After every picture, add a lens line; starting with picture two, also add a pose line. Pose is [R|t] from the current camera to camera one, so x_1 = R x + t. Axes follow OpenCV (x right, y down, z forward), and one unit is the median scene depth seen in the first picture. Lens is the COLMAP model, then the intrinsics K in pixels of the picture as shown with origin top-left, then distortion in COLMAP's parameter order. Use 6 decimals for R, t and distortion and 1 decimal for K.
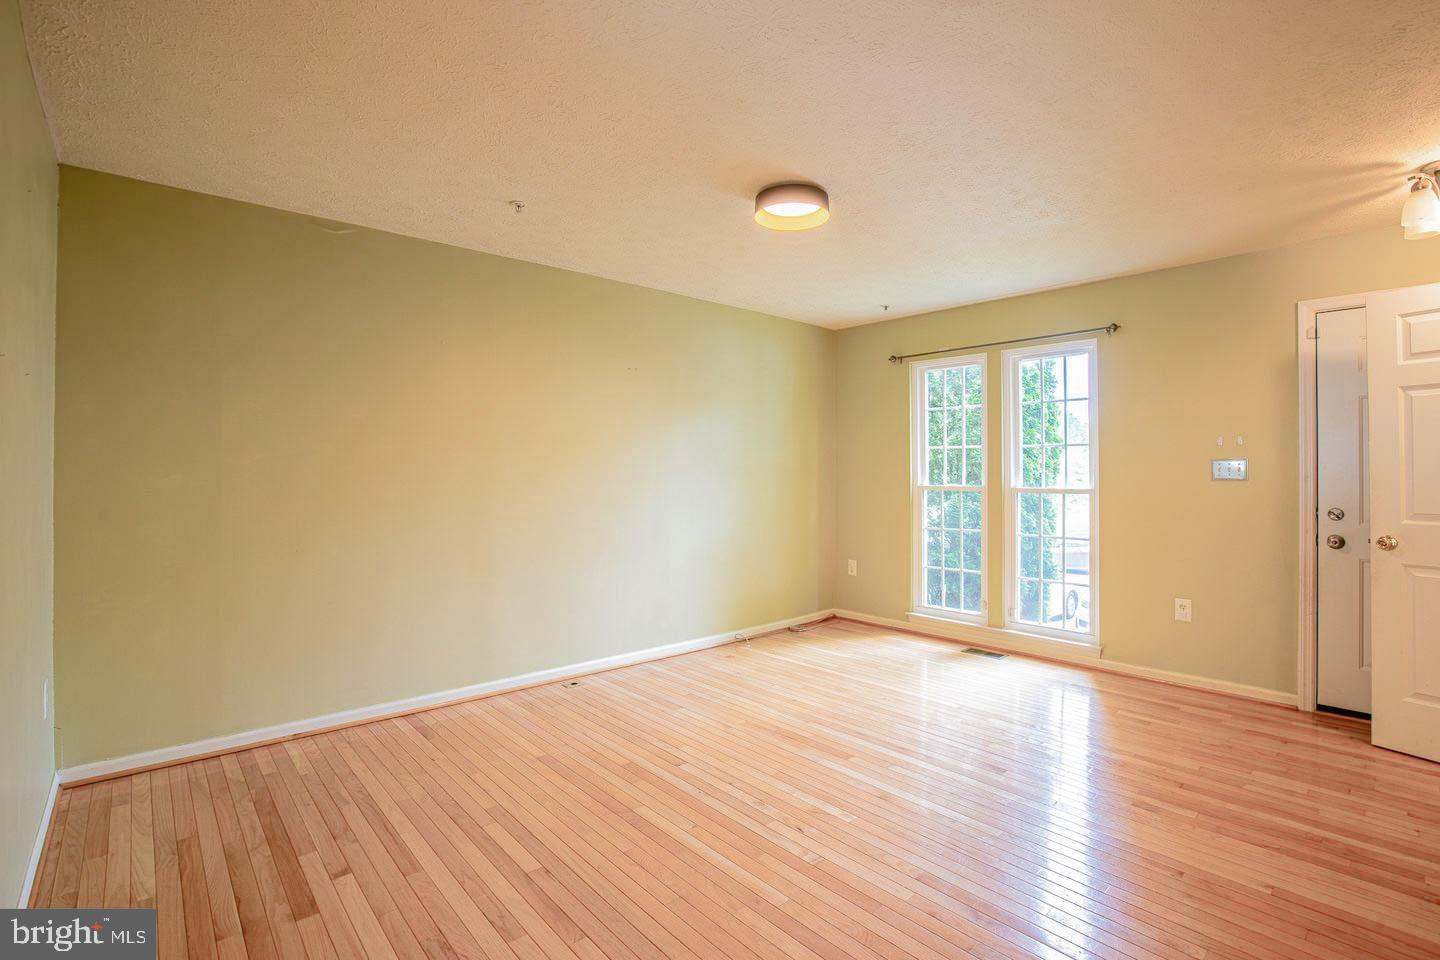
lens RADIAL K [[665.6, 0, 749.0], [0, 665.6, 461.4], [0, 0, 1]] dist [-0.059241, 0.023095]
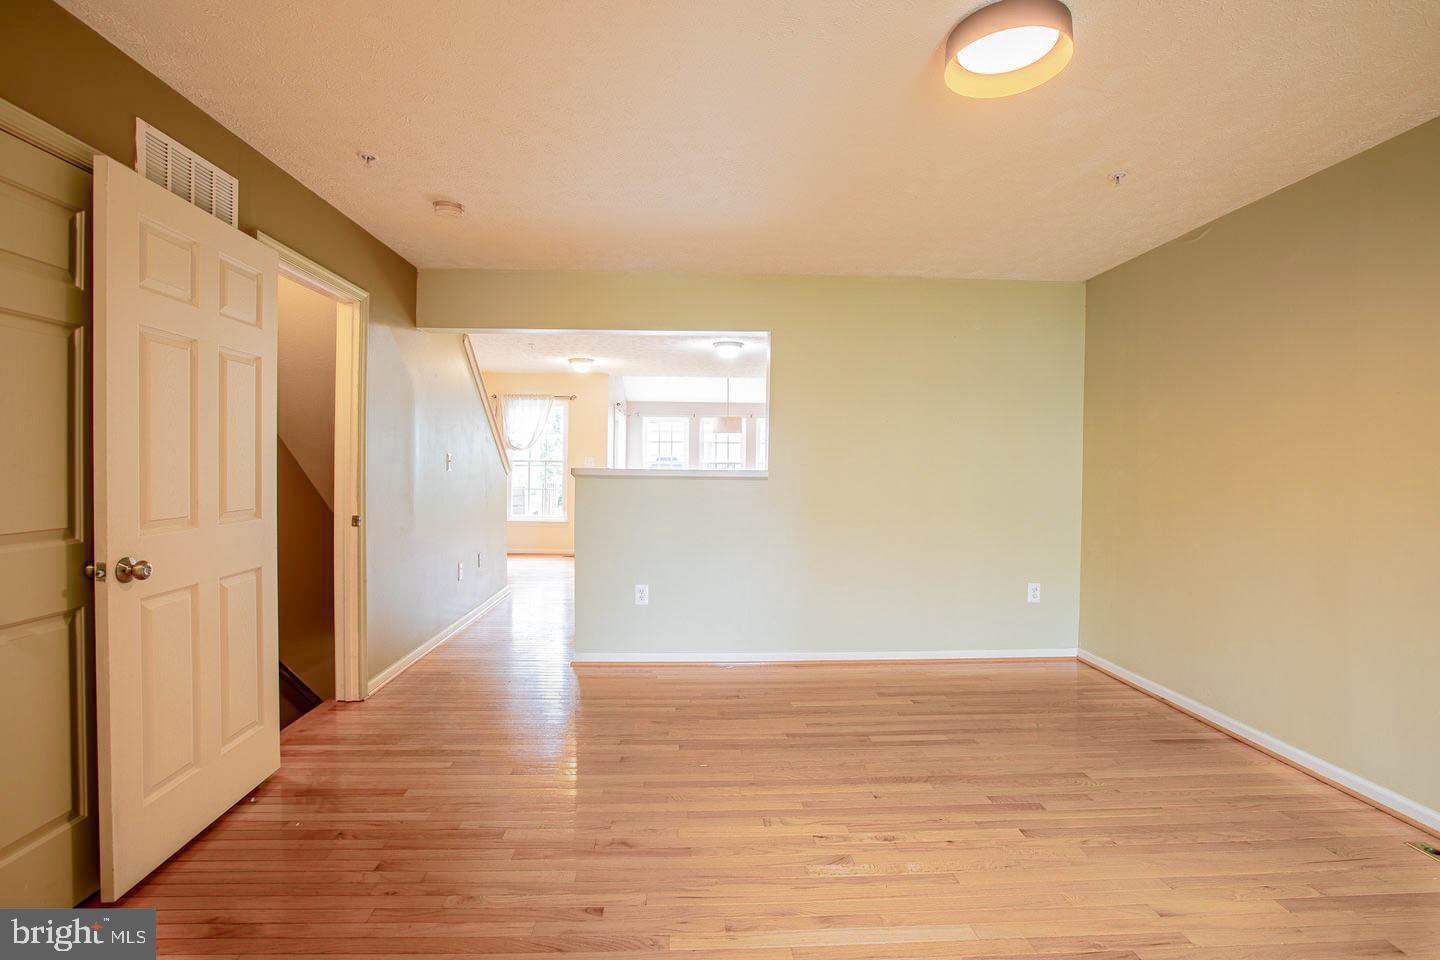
lens RADIAL K [[669.9, 0, 712.3], [0, 669.9, 473.3], [0, 0, 1]] dist [-0.066824, 0.023873]
pose [[-0.653836, 0.004460, -0.756623, 0.899984], [0.006332, 0.999980, 0.000423, 0.022042], [0.756610, -0.004514, -0.653851, 1.493627]]
